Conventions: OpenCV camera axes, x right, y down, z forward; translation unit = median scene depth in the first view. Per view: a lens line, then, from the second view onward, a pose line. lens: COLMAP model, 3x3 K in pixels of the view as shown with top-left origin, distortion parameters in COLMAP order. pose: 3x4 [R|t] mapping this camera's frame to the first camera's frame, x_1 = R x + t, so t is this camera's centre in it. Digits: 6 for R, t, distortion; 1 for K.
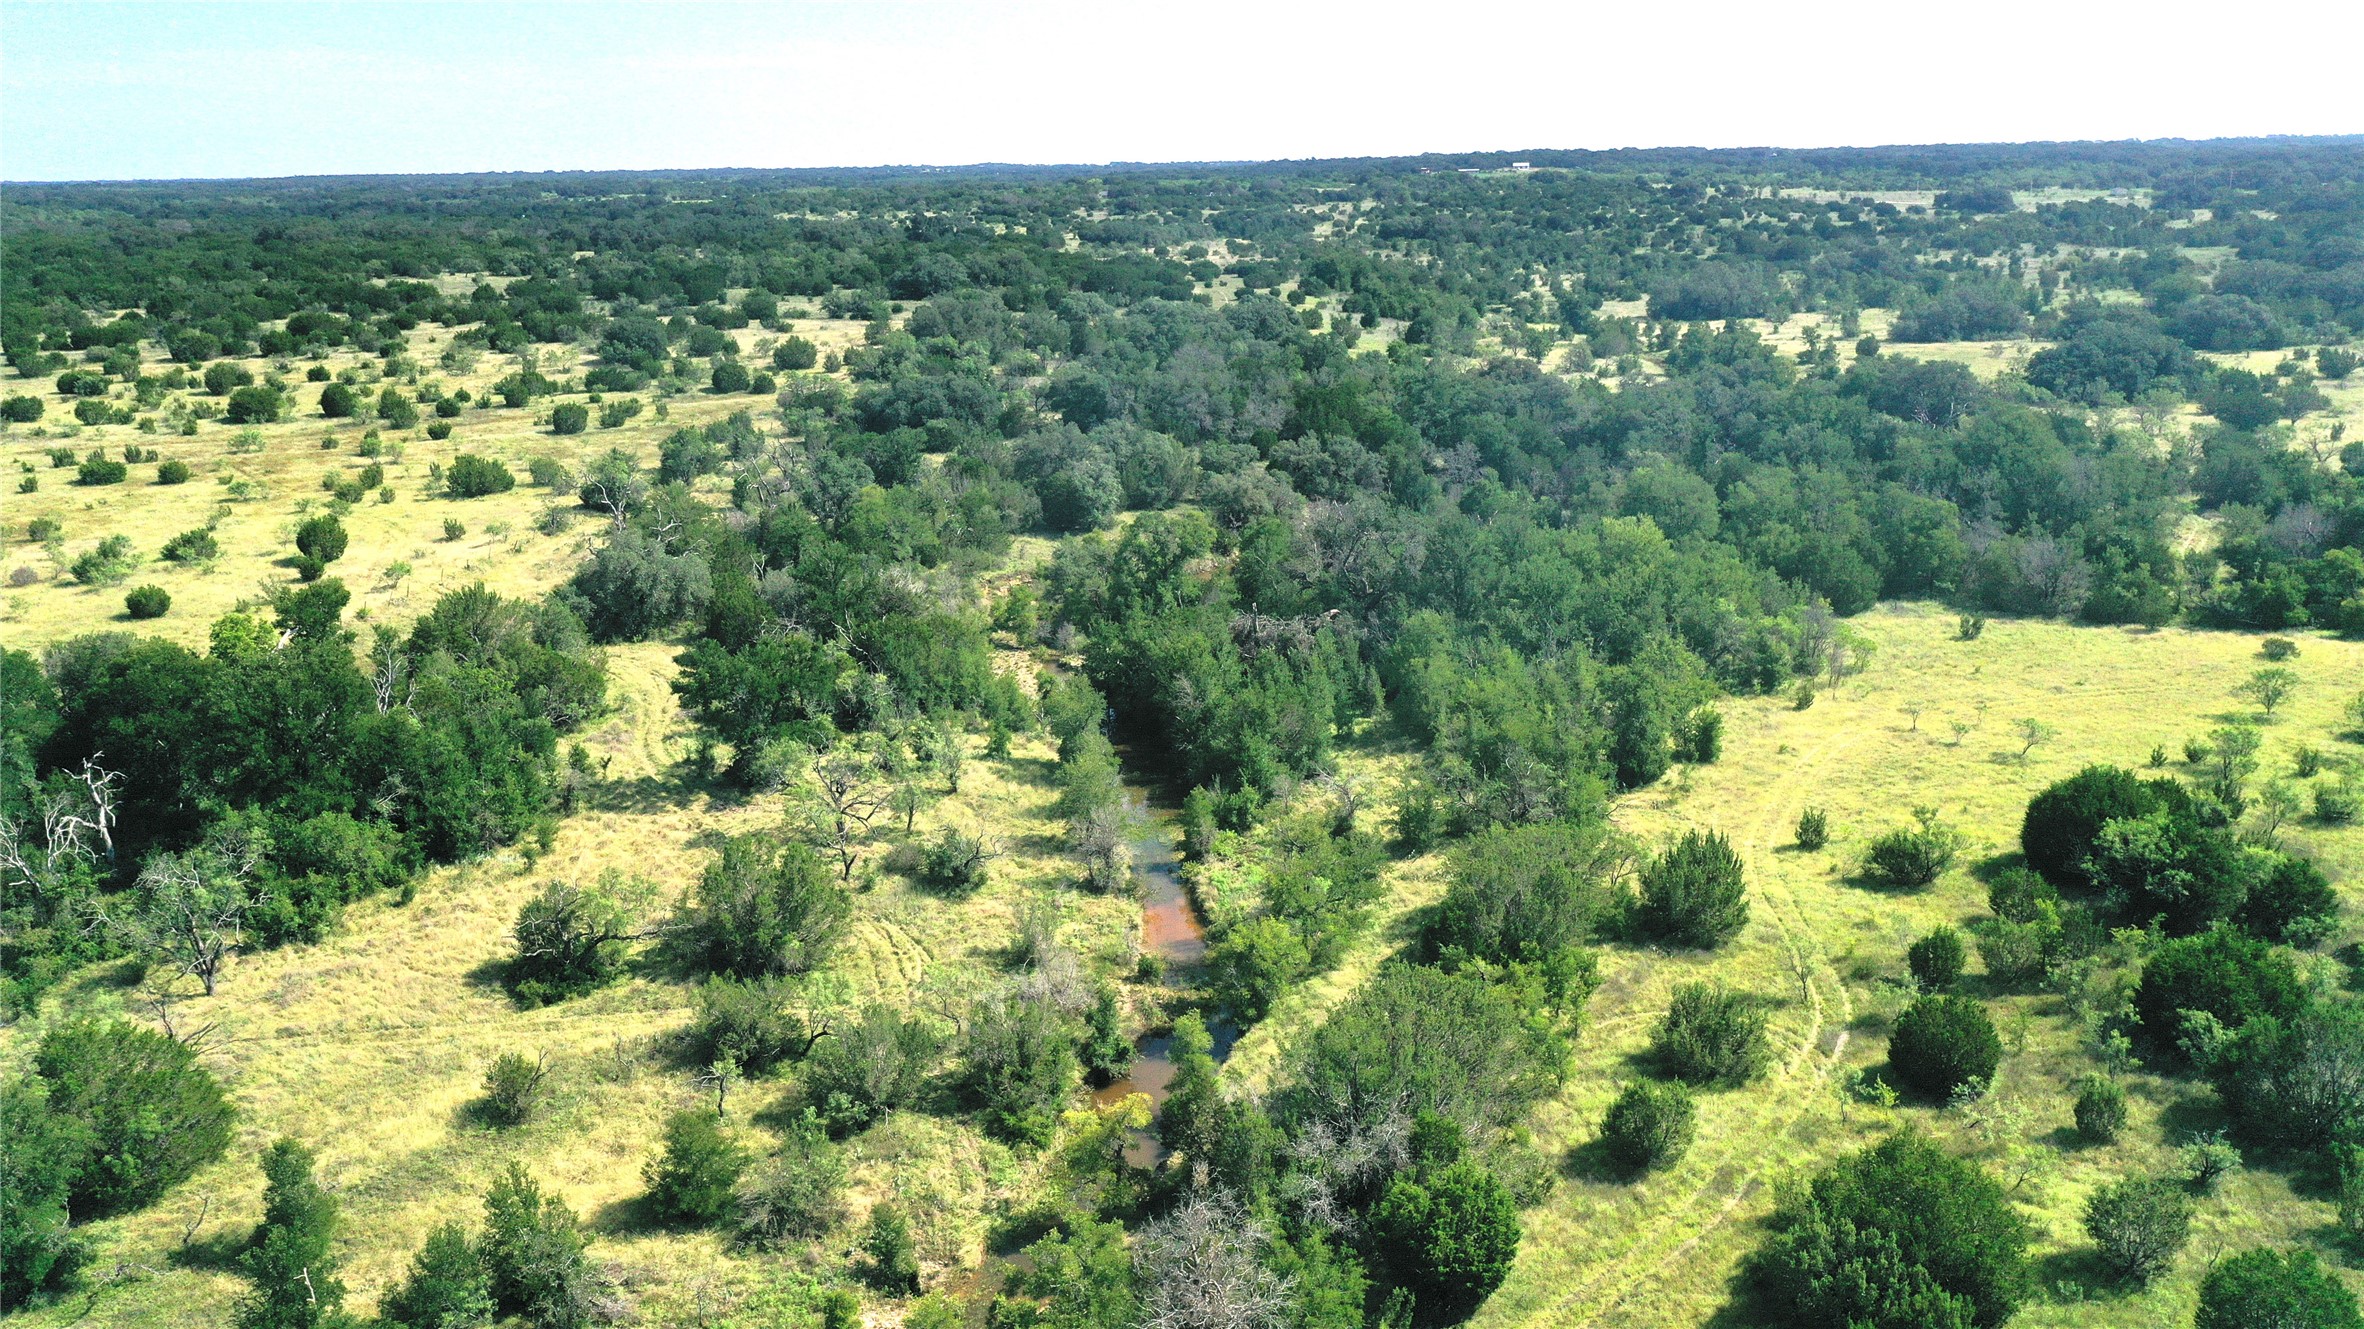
lens RADIAL K [[1889.8, 0, 1182.9], [0, 1889.8, 663.0], [0, 0, 1]] dist [0.016720, 0.007465]
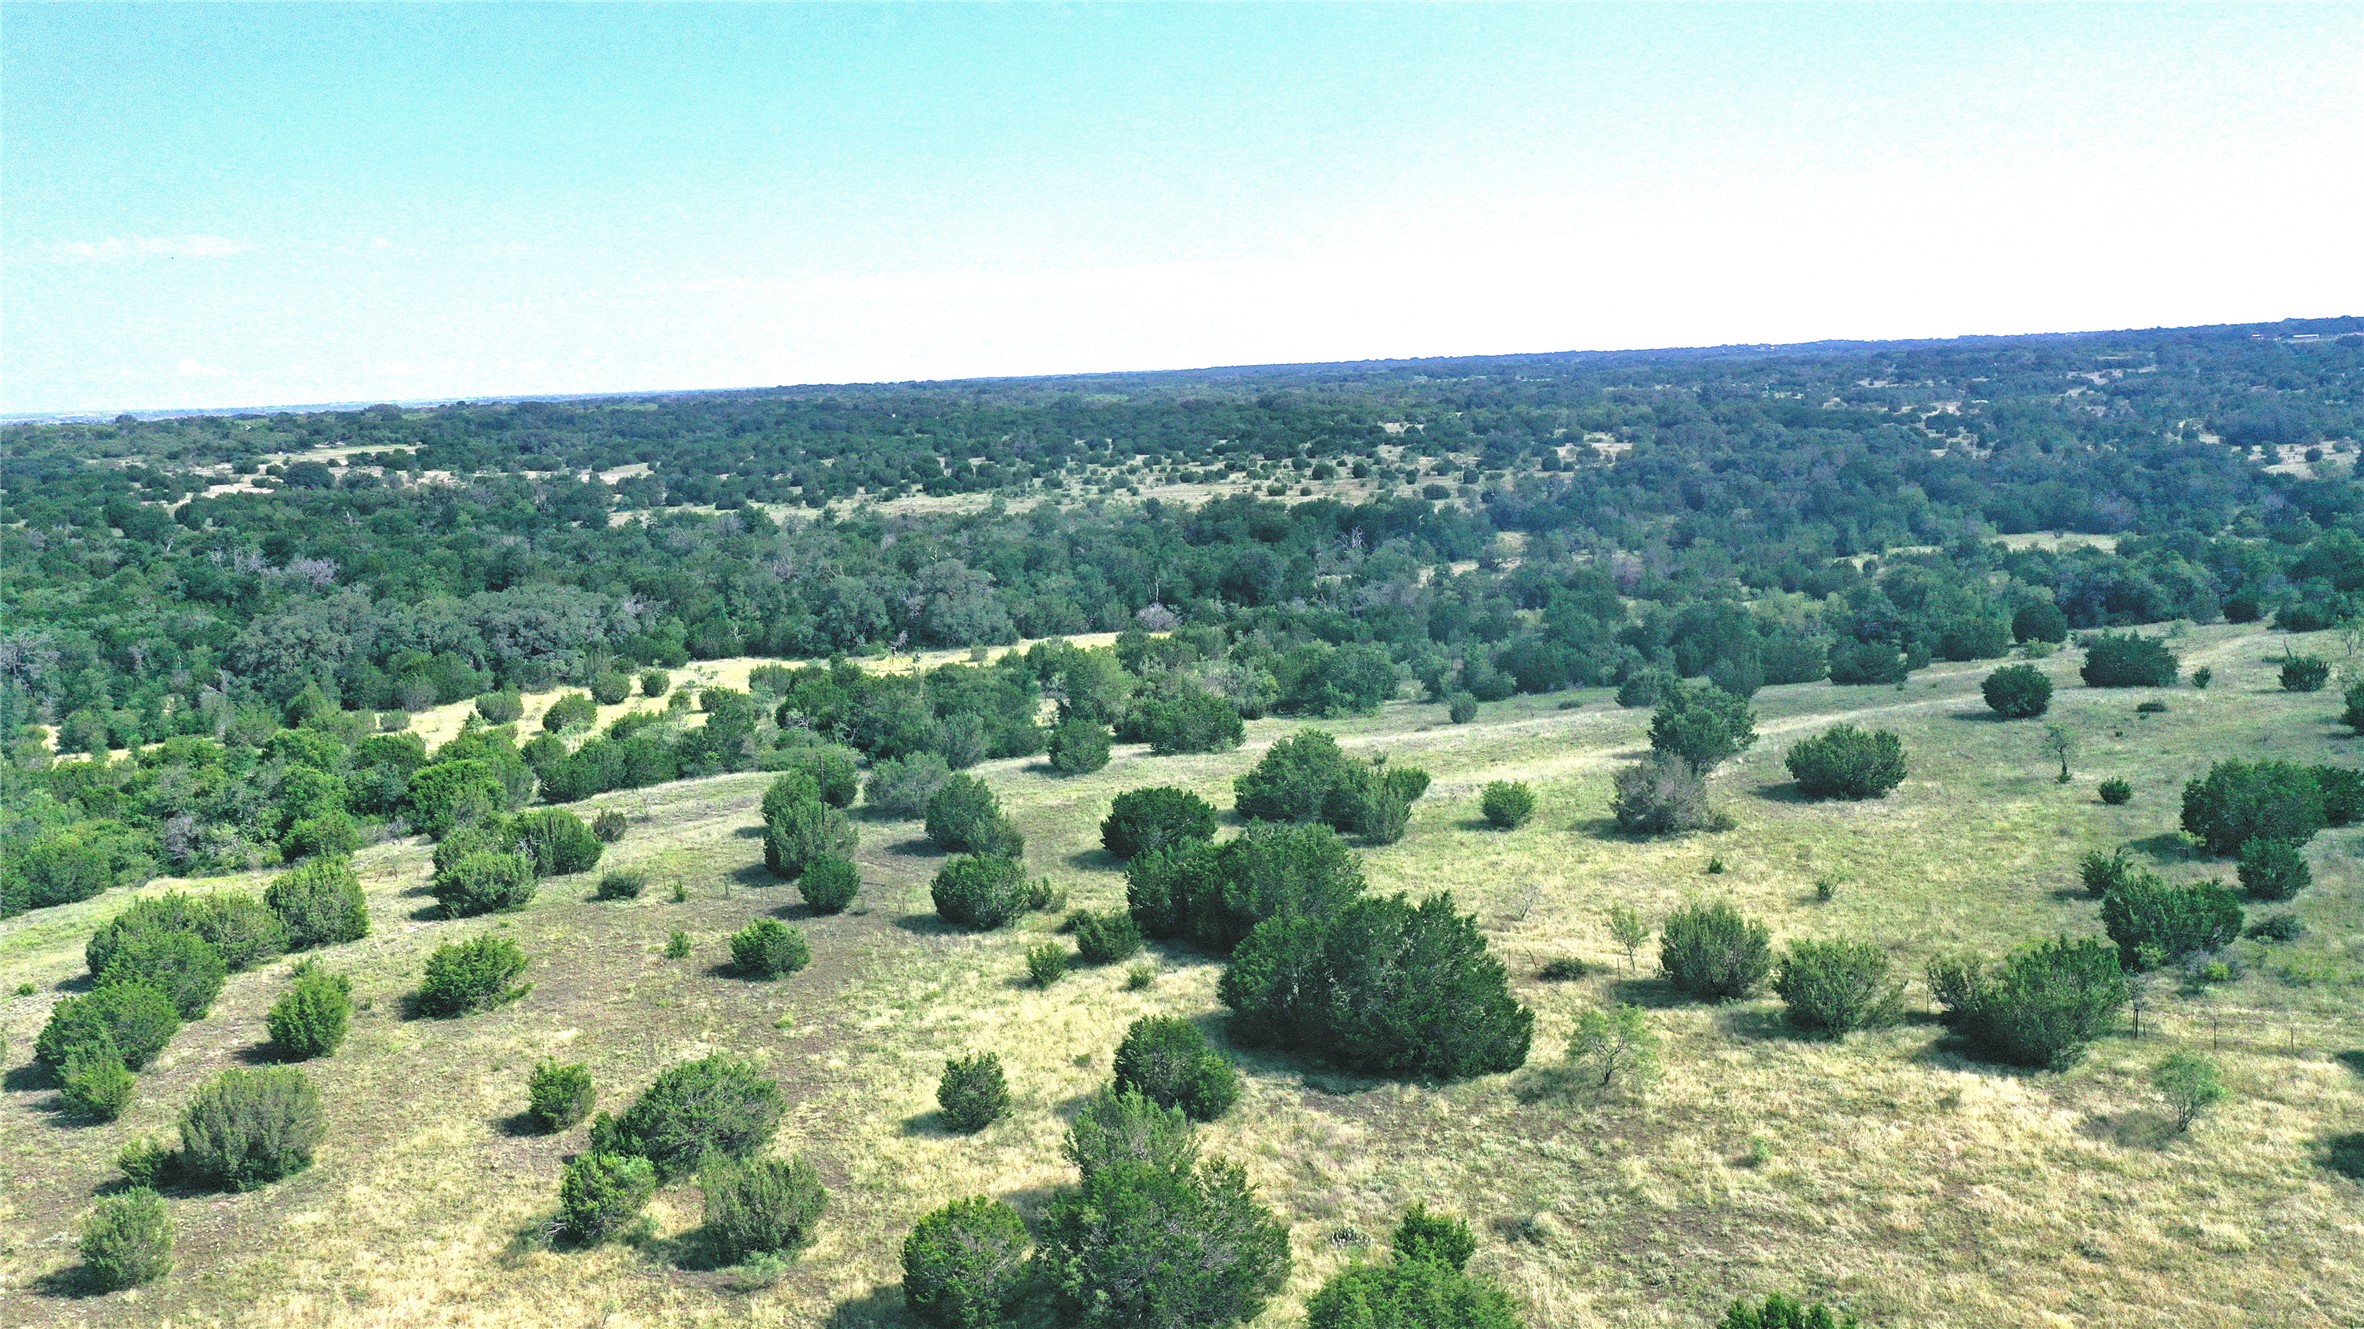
lens RADIAL K [[1889.8, 0, 1190.2], [0, 1889.8, 667.7], [0, 0, 1]] dist [0.016720, 0.007465]
pose [[0.910831, 0.046946, -0.410101, 0.370236], [-0.083351, 0.993963, -0.071340, 0.371505], [0.404277, 0.099161, 0.909246, -1.441062]]
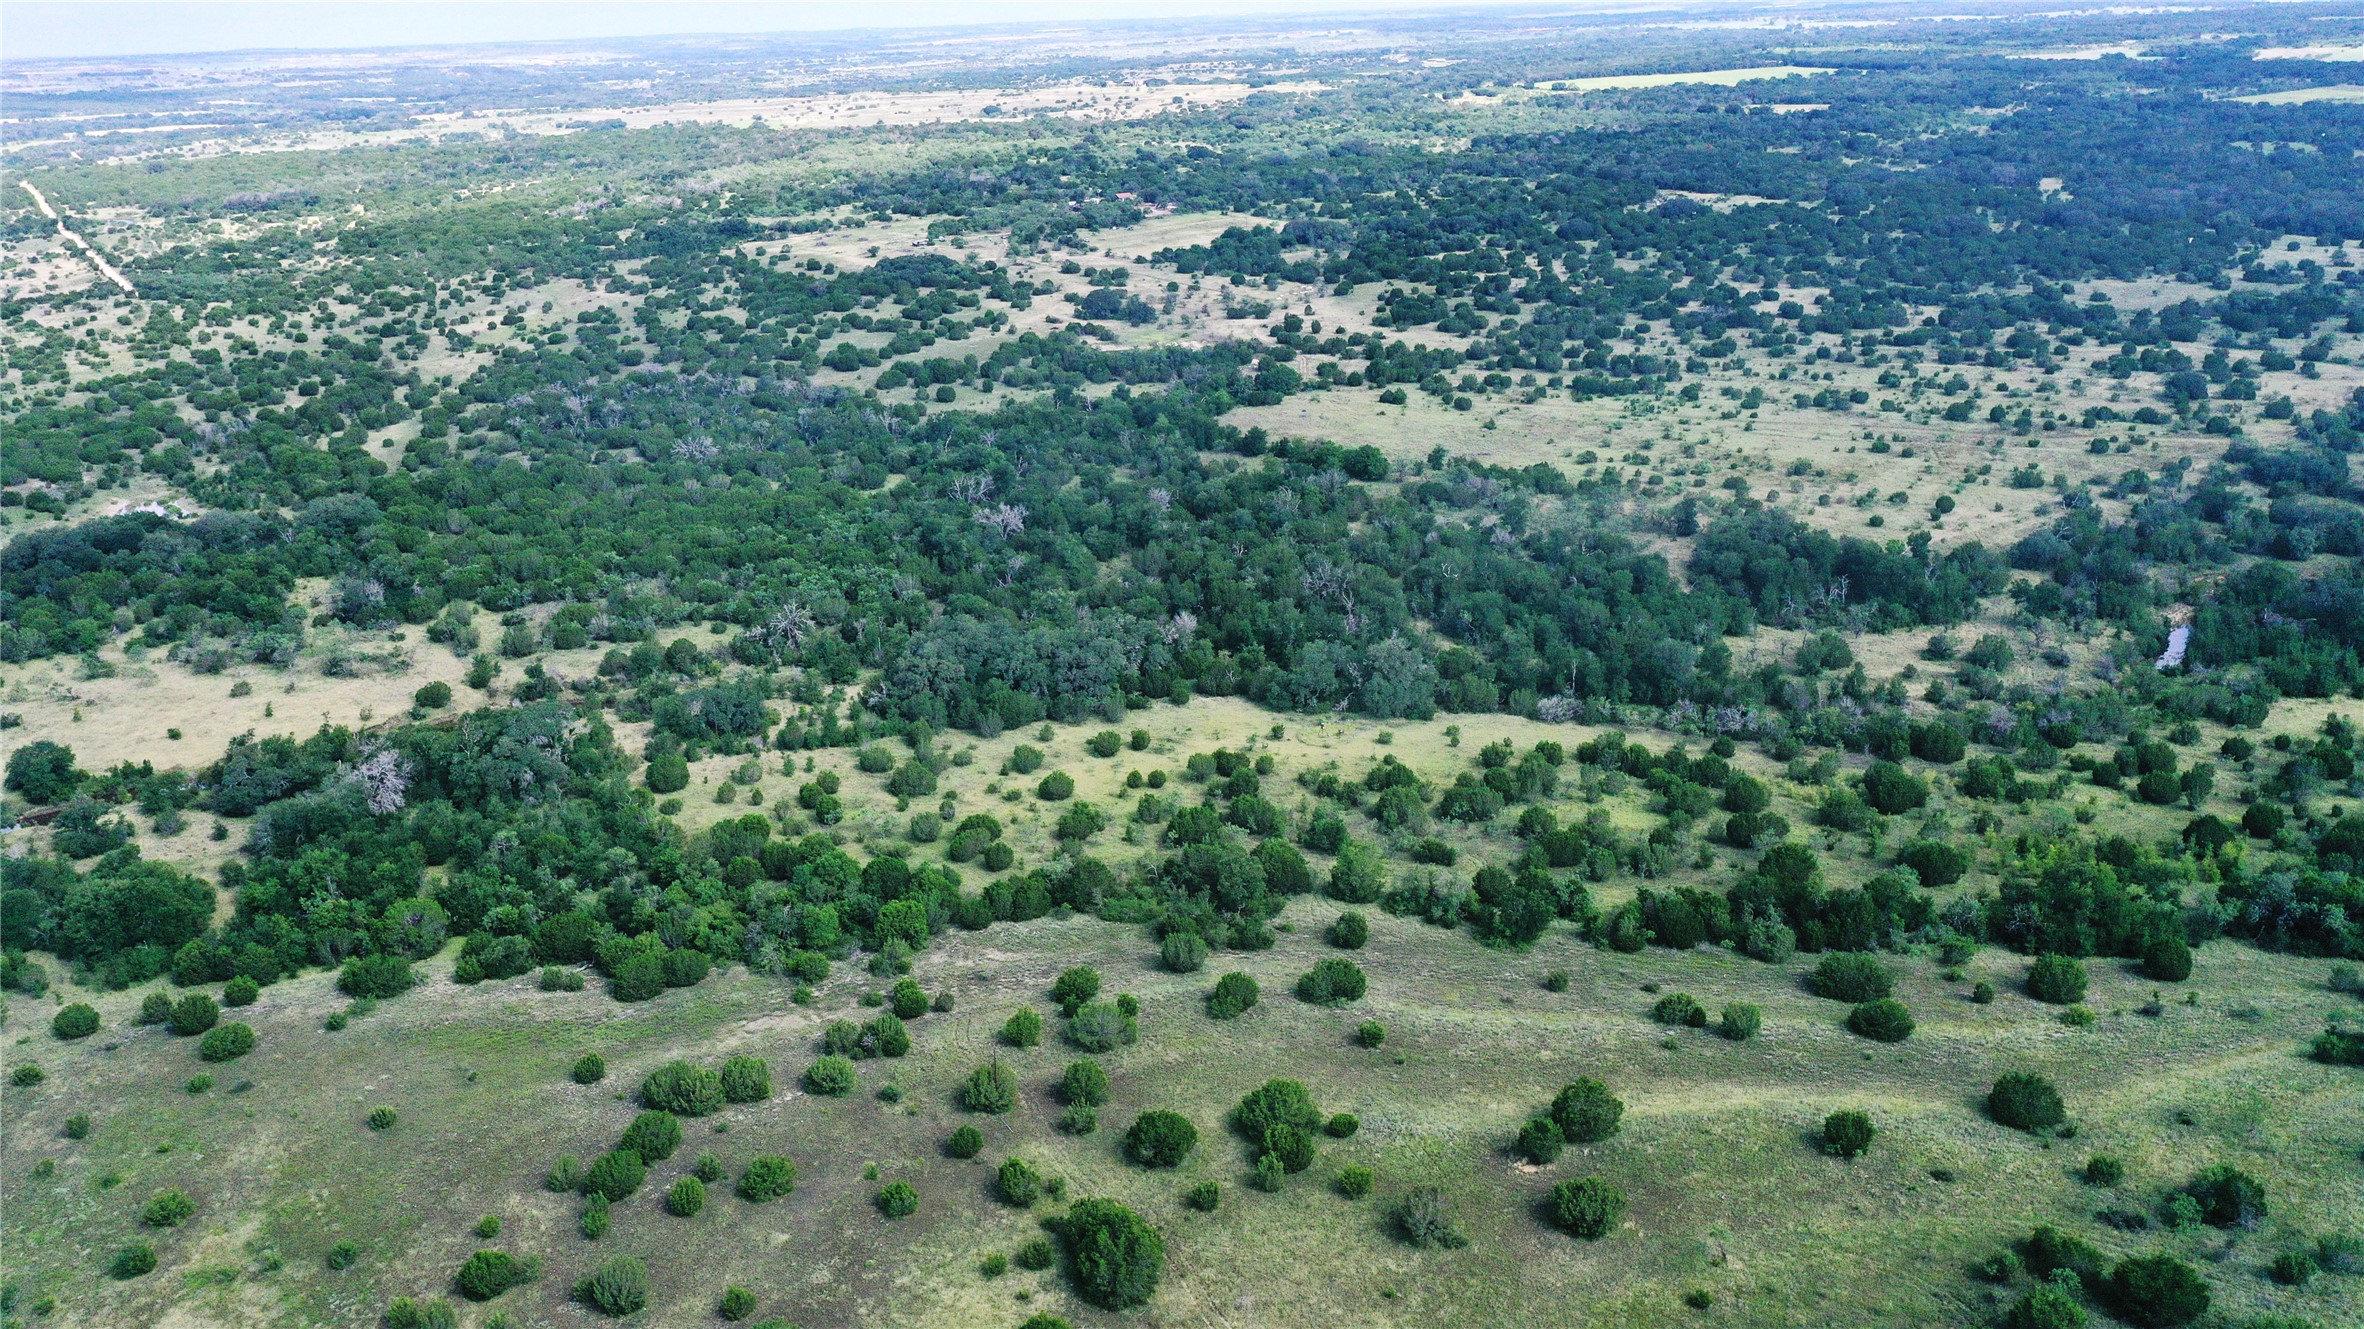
lens RADIAL K [[1889.8, 0, 1181.4], [0, 1889.8, 666.7], [0, 0, 1]] dist [0.016720, 0.007465]
pose [[0.629892, 0.249289, -0.735589, 0.901982], [-0.173671, 0.968317, 0.179444, -0.141712], [0.757017, 0.014720, 0.653230, -1.571098]]
